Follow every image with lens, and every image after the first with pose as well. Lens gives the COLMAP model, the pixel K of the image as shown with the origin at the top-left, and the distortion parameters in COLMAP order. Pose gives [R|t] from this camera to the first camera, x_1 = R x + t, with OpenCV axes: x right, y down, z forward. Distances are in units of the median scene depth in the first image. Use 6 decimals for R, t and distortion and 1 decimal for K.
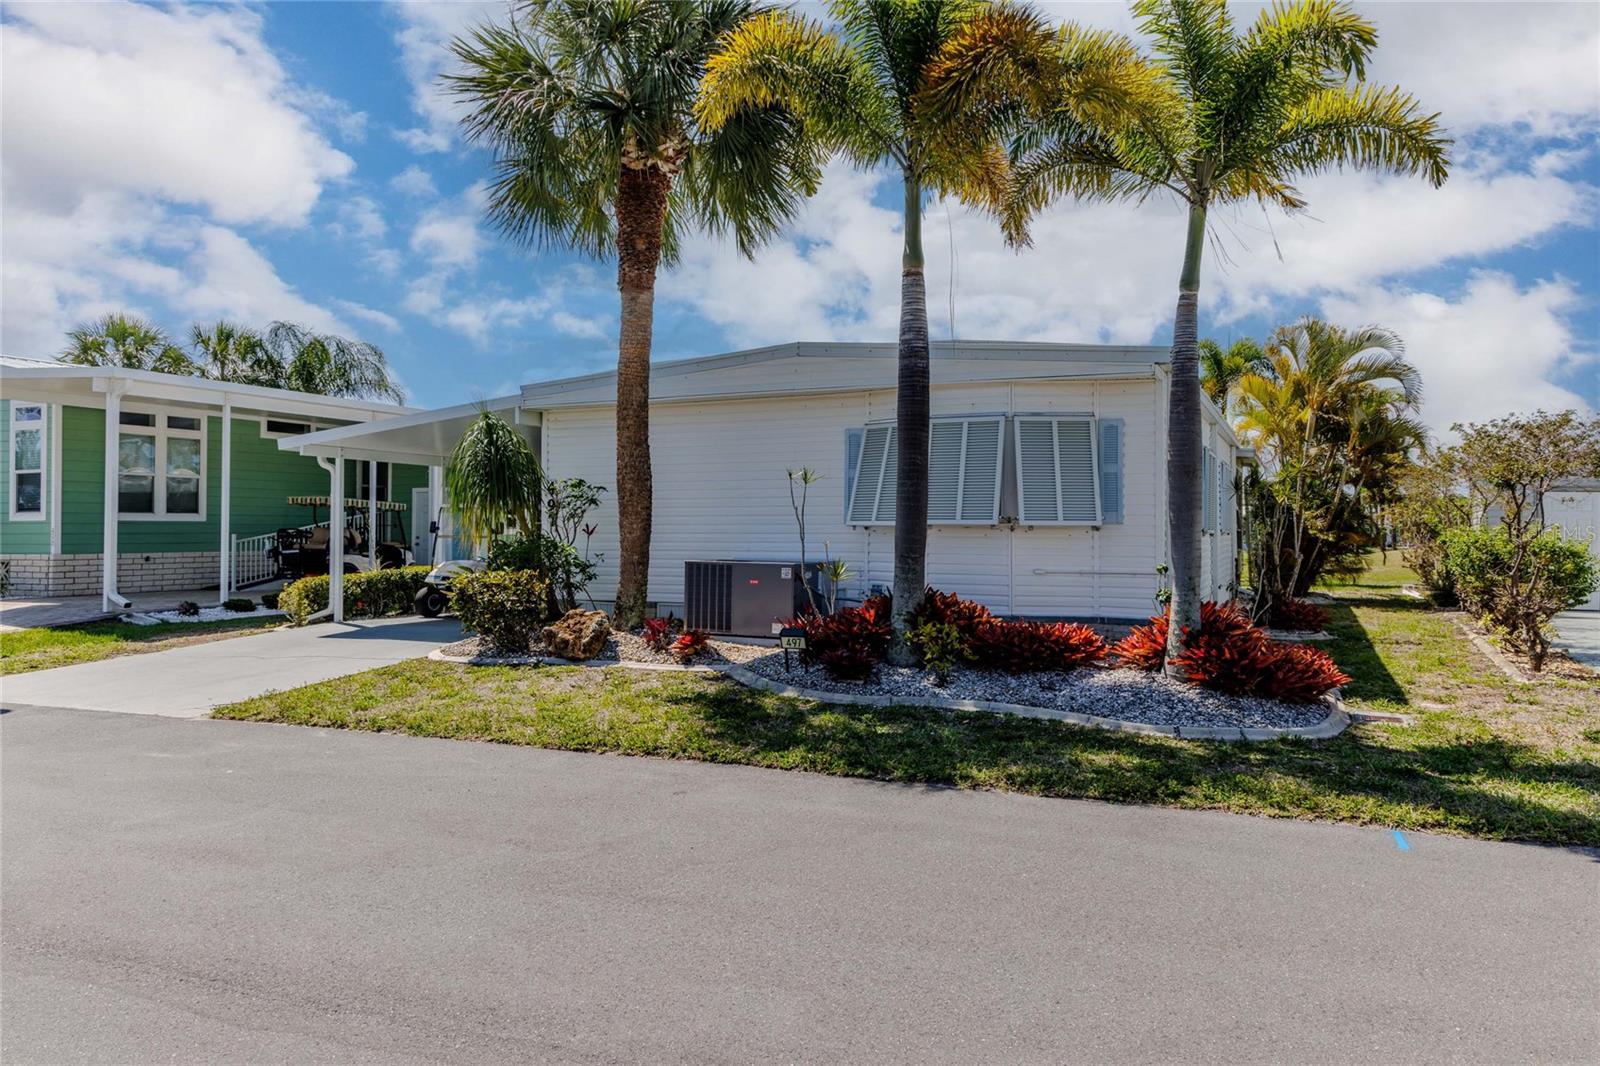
lens RADIAL K [[1145.4, 0, 794.8], [0, 1145.4, 535.6], [0, 0, 1]] dist [0.033104, 0.000454]
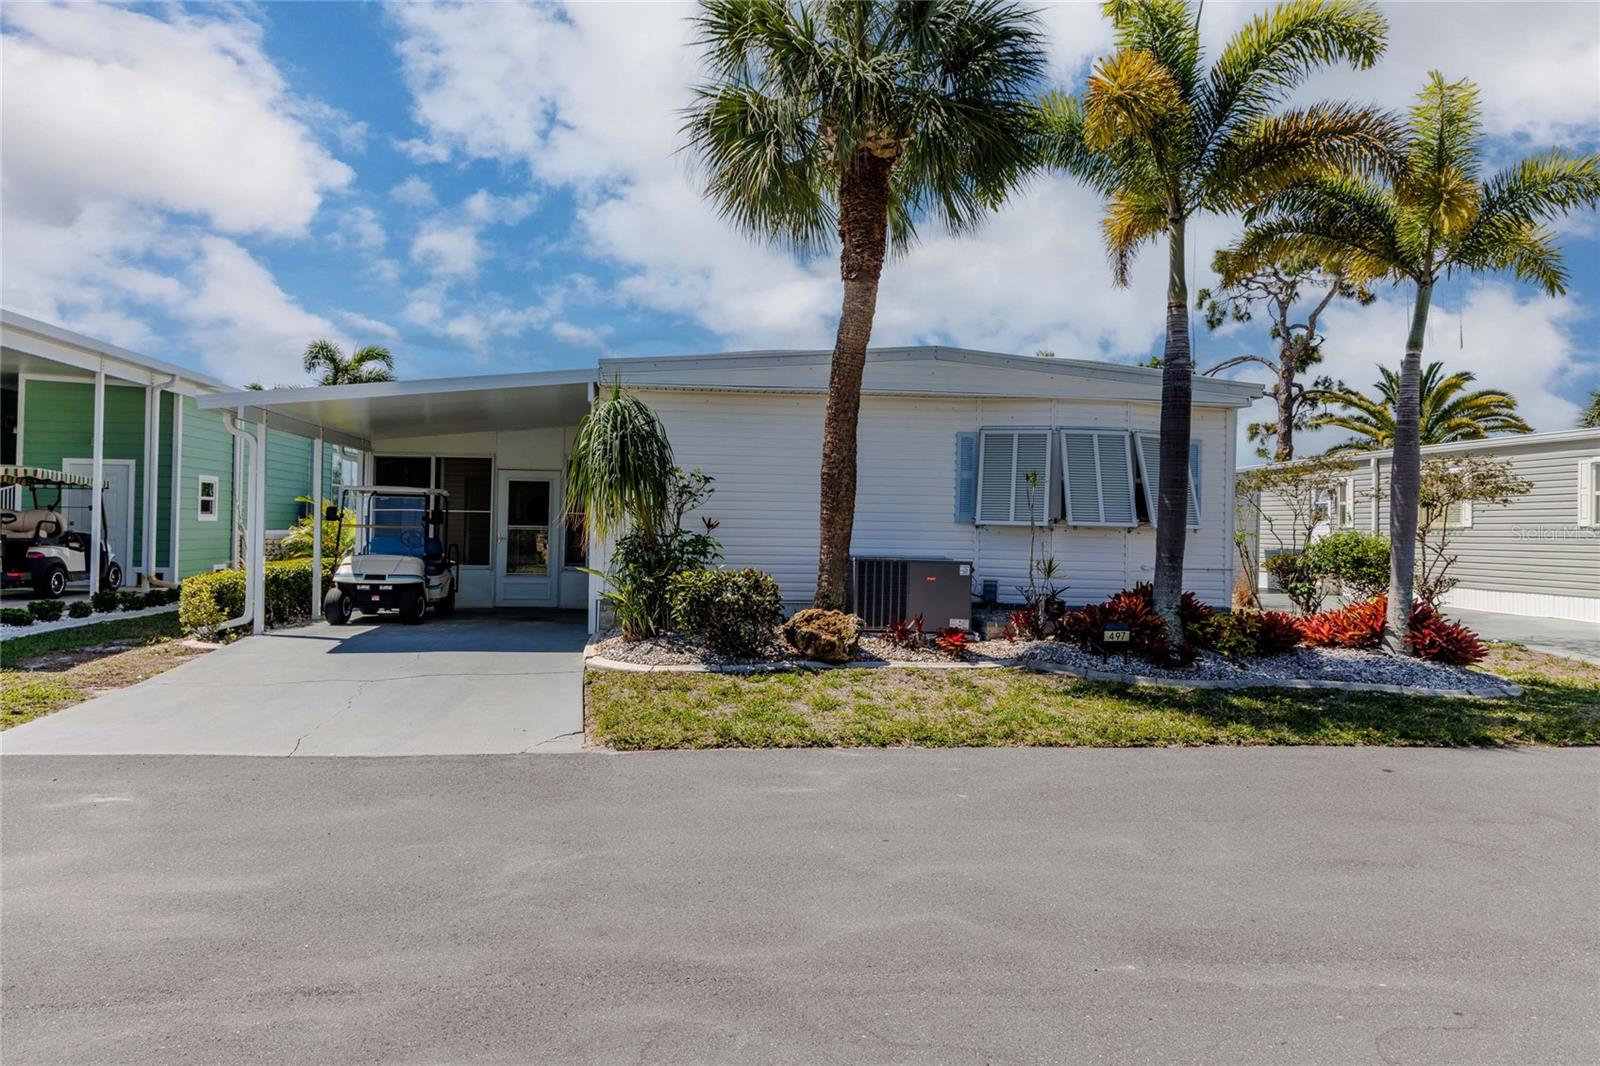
lens RADIAL K [[1145.4, 0, 801.2], [0, 1145.4, 522.1], [0, 0, 1]] dist [0.033104, 0.000454]
pose [[0.861100, 0.016248, 0.508176, -0.649383], [-0.015100, 0.999866, -0.006382, -0.001789], [-0.508211, -0.002179, 0.861230, 0.176767]]
